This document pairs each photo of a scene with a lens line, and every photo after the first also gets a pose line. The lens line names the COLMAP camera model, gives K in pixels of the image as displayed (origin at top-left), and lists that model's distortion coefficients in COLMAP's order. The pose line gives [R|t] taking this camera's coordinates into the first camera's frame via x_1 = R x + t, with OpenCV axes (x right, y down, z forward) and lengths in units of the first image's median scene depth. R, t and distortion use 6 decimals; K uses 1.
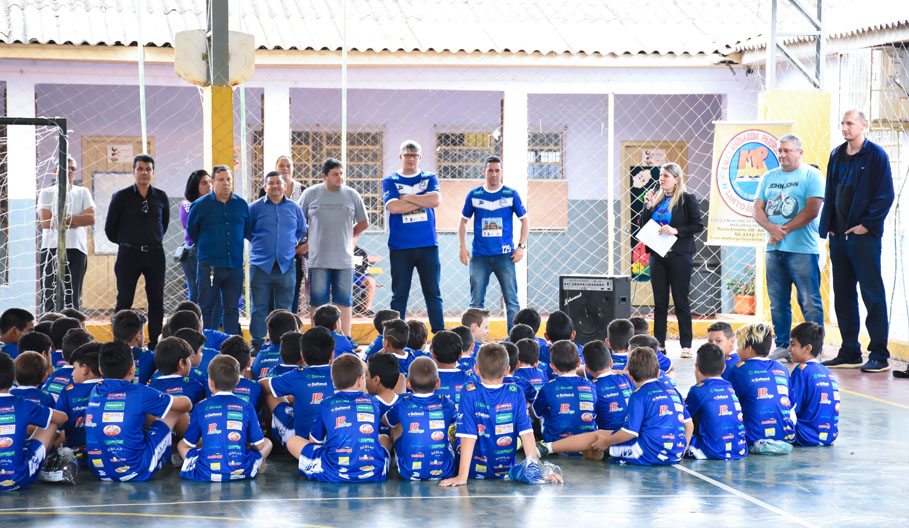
lens RADIAL K [[2913.2, 0, 439.1], [0, 2913.2, 229.3], [0, 0, 1]] dist [1.006738, 0.000000]
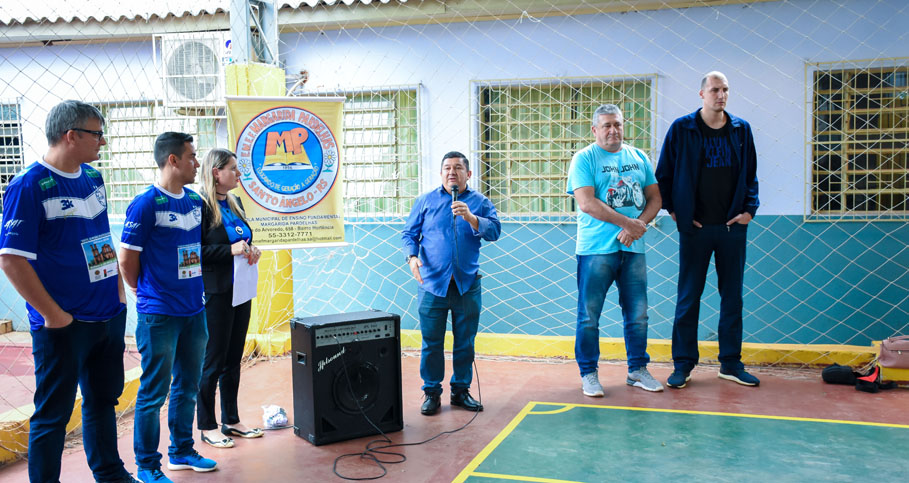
lens RADIAL K [[1002.8, 0, 454.4], [0, 1002.8, 246.1], [0, 0, 1]] dist [-0.079824, 0.000000]
pose [[0.433839, -0.096383, 0.895820, -0.141944], [0.041986, 0.995344, 0.086757, -0.019321], [-0.900011, -0.000027, 0.435866, 0.929888]]
